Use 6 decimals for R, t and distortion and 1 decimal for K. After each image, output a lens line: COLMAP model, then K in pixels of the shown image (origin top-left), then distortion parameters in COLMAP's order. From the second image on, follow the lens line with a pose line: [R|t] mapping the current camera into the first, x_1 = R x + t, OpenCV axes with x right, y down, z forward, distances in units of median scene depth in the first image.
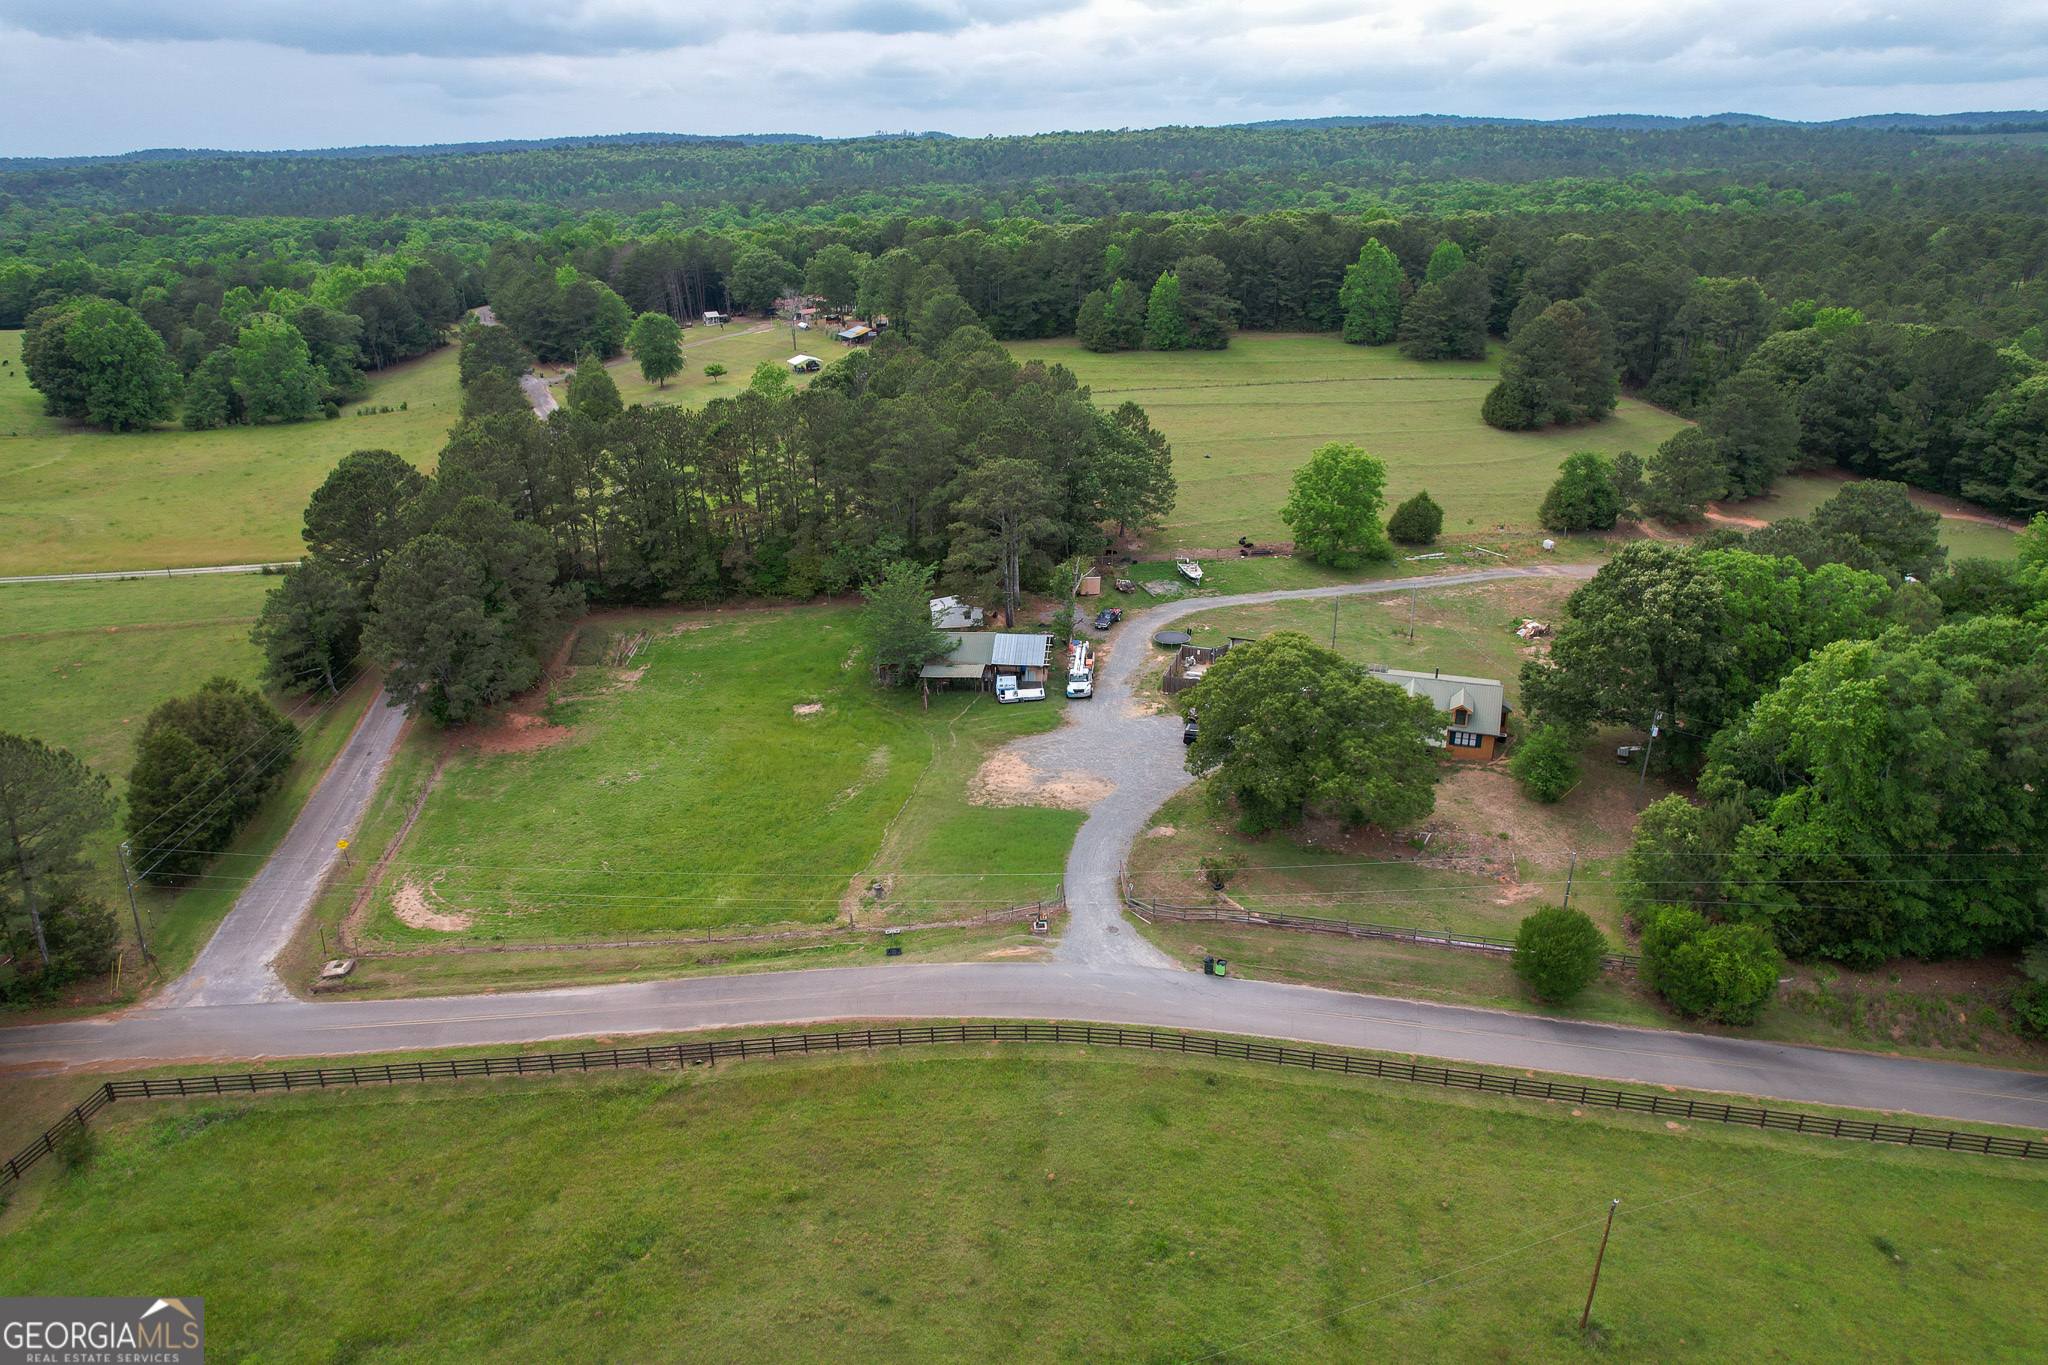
lens RADIAL K [[1311.8, 0, 1027.8], [0, 1311.8, 675.0], [0, 0, 1]] dist [-0.075055, 0.068747]
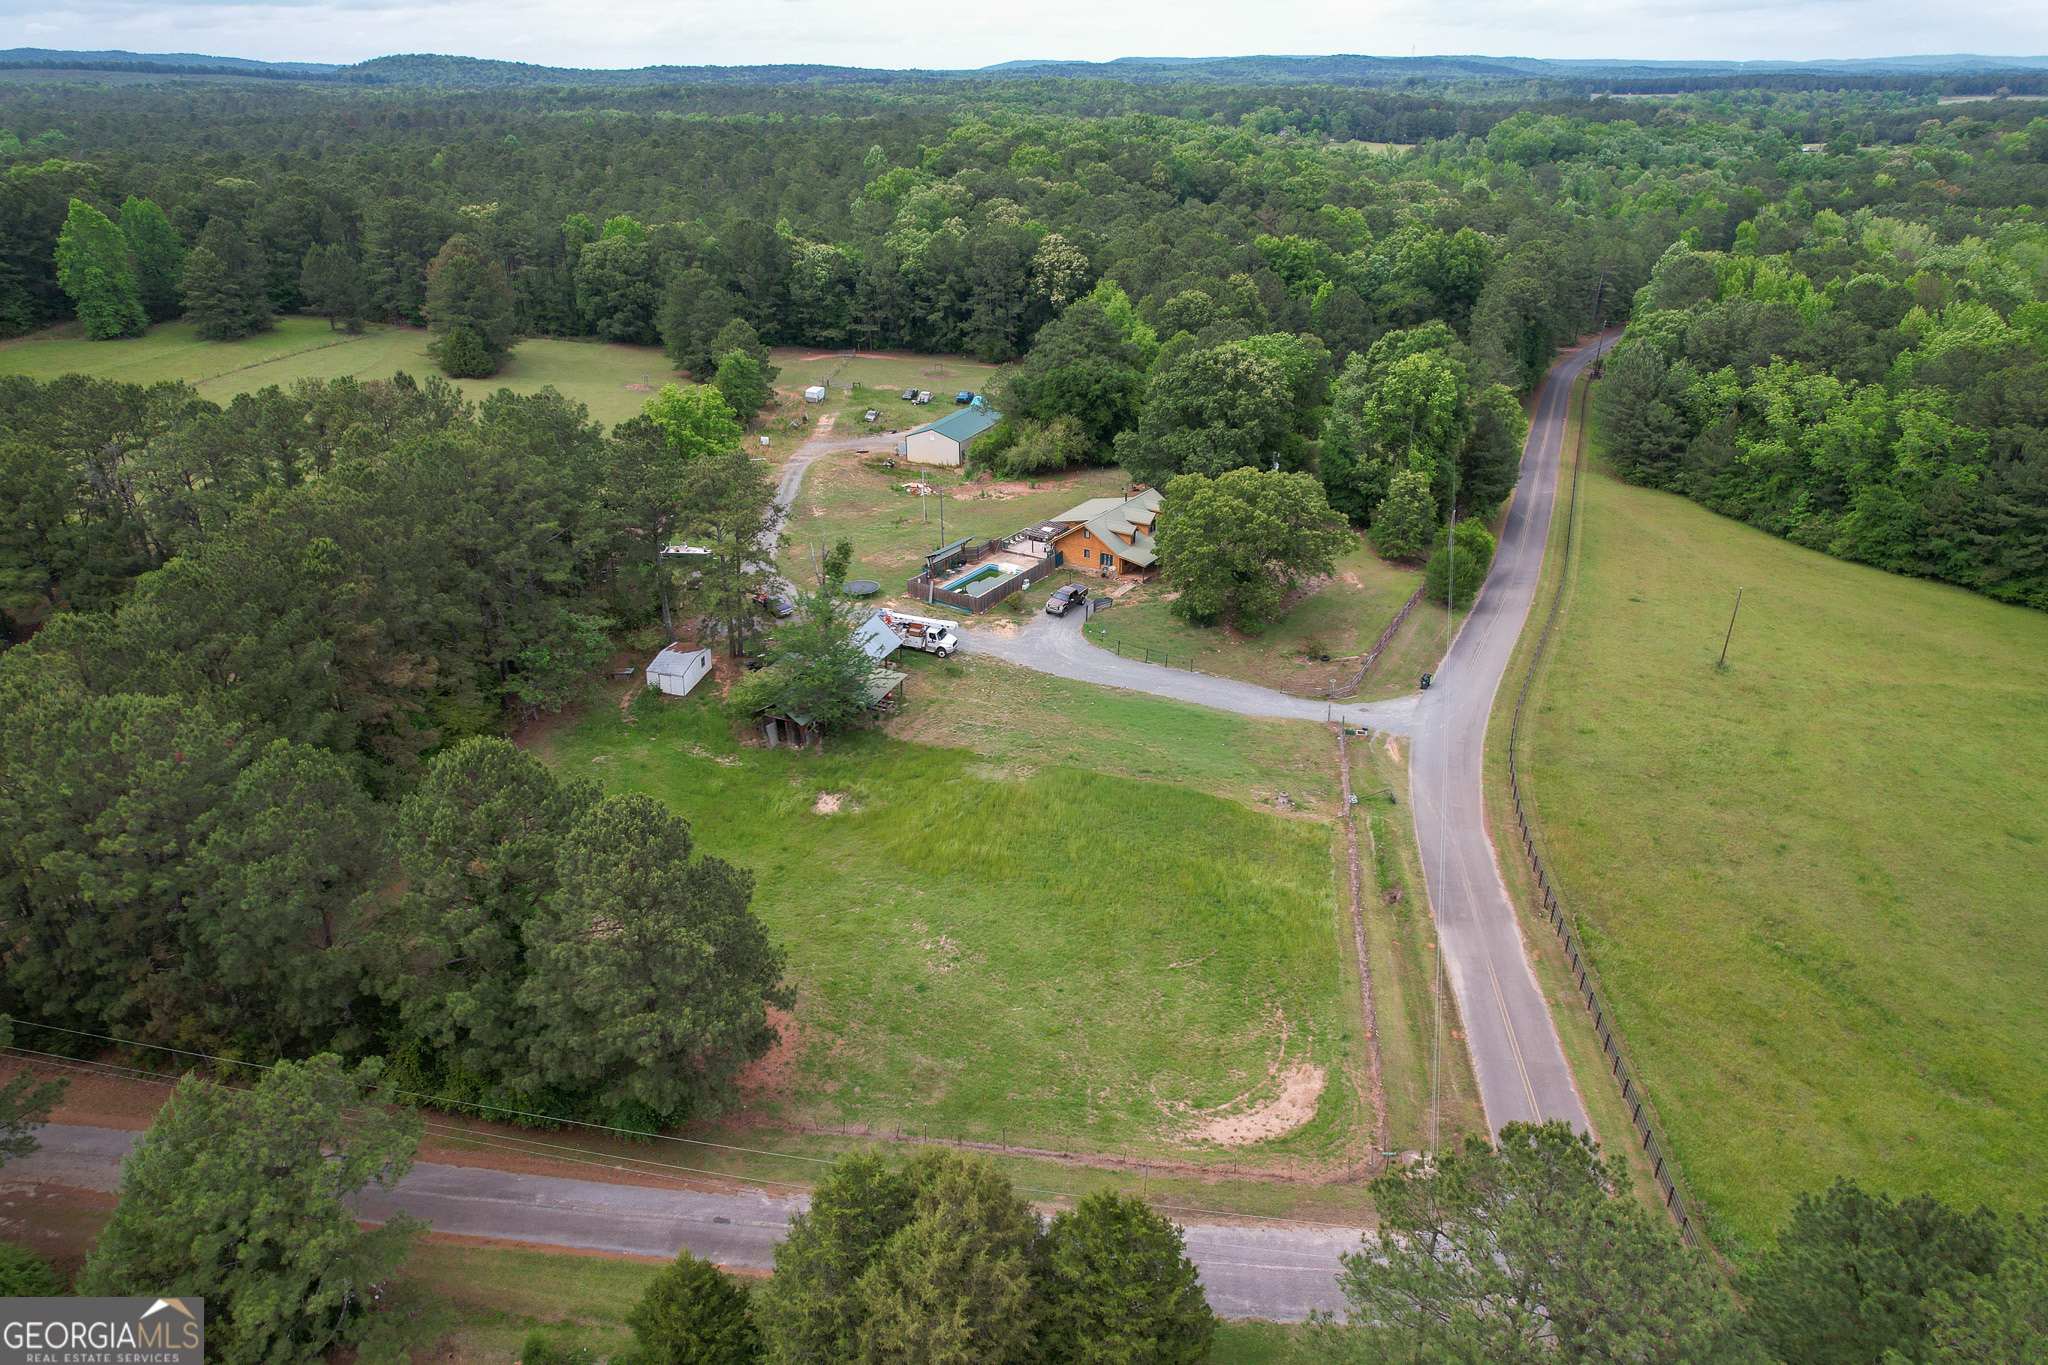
lens RADIAL K [[1311.8, 0, 1027.8], [0, 1311.8, 675.0], [0, 0, 1]] dist [-0.075055, 0.068747]
pose [[0.256961, -0.397145, 0.881049, -0.646542], [0.361875, 0.884876, 0.293327, -0.184977], [-0.896112, 0.243456, 0.371095, 0.485102]]
